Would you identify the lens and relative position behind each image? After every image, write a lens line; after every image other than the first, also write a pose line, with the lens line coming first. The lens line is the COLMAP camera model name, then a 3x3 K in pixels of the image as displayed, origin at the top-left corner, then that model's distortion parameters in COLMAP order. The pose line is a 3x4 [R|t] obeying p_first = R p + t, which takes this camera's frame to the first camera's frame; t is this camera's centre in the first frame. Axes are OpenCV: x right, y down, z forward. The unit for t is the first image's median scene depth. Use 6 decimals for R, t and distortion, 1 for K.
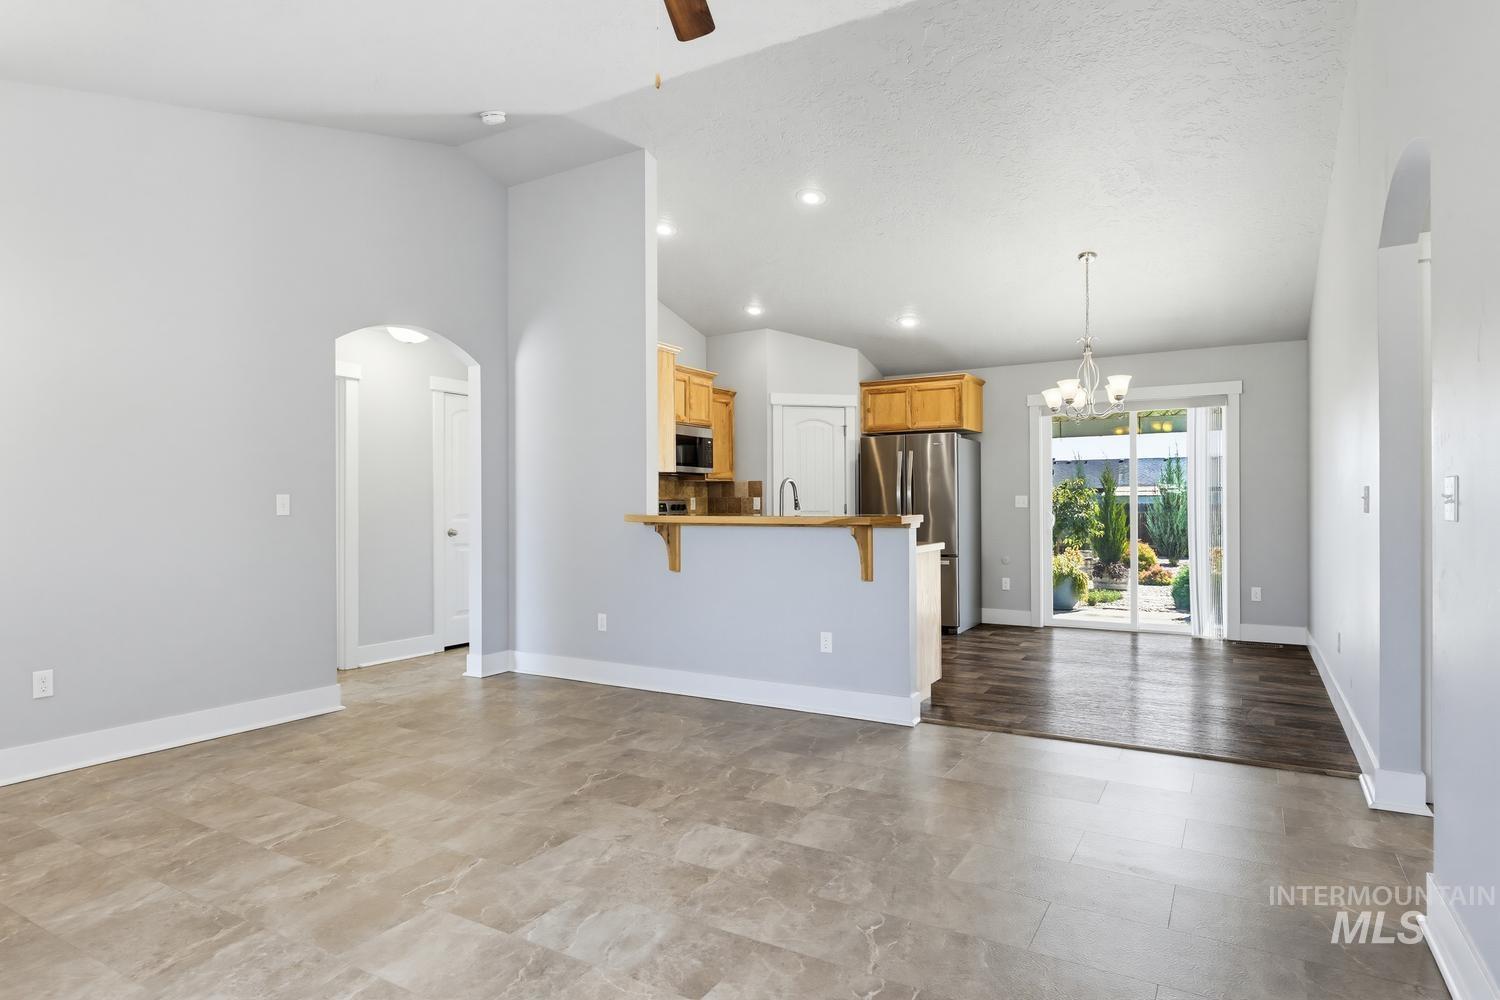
lens RADIAL K [[806.5, 0, 789.7], [0, 806.5, 499.6], [0, 0, 1]] dist [0.004571, -0.003625]
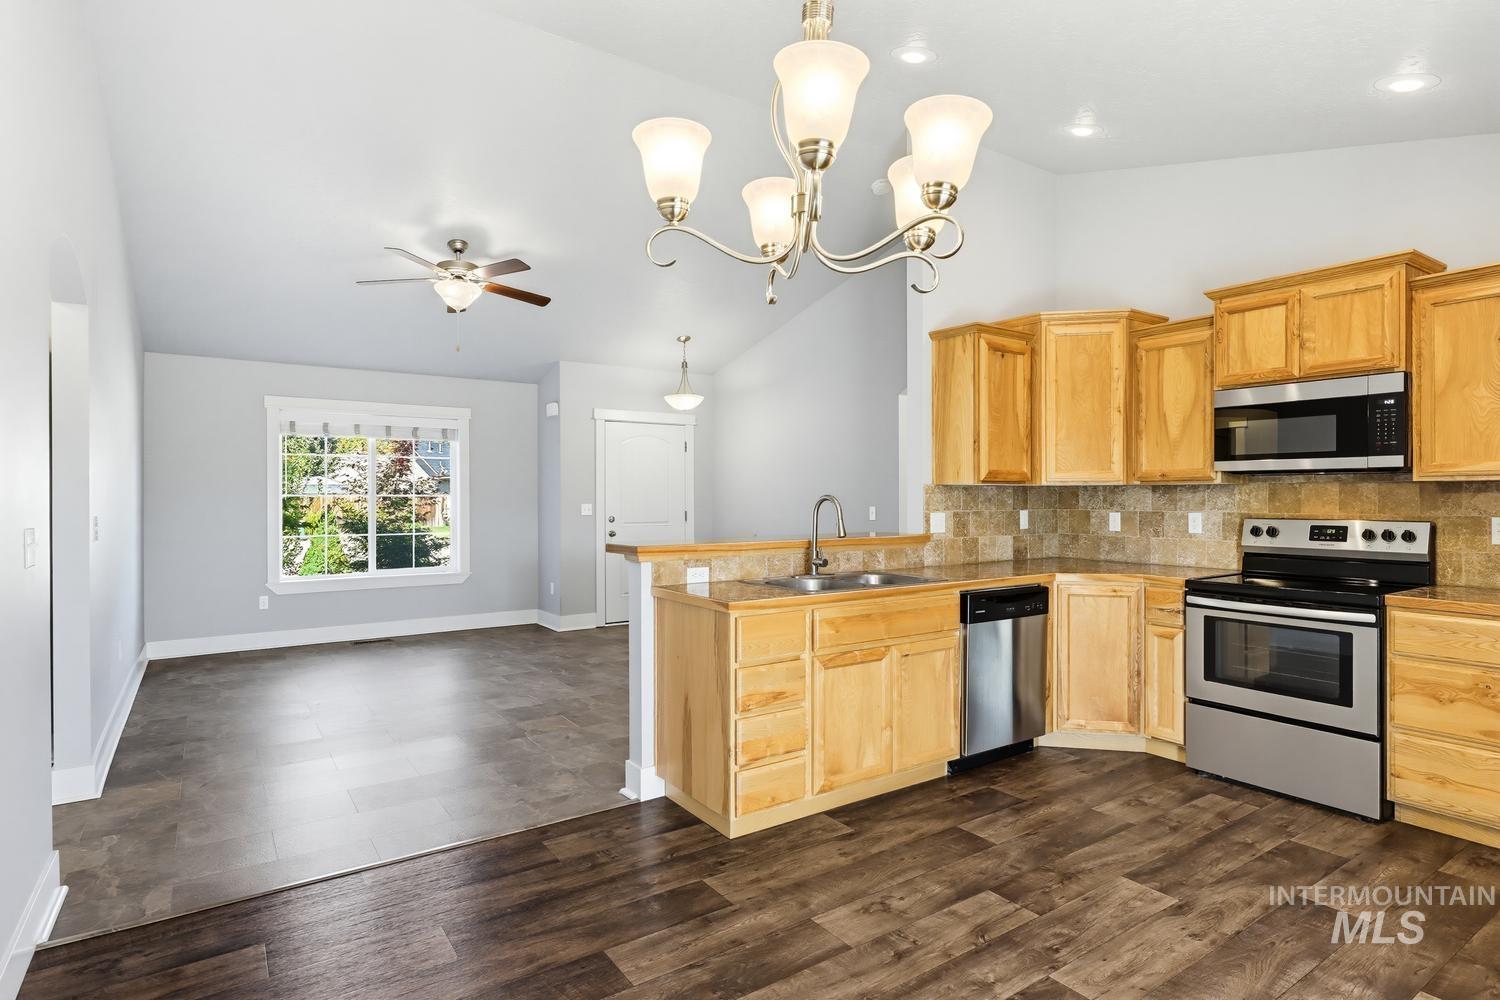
lens RADIAL K [[806.5, 0, 747.5], [0, 806.5, 493.6], [0, 0, 1]] dist [0.004571, -0.003625]
pose [[-0.452908, 0.004155, -0.891548, 0.835753], [0.008563, 0.999963, 0.000310, -0.034120], [0.891516, -0.007494, -0.452927, 1.481356]]
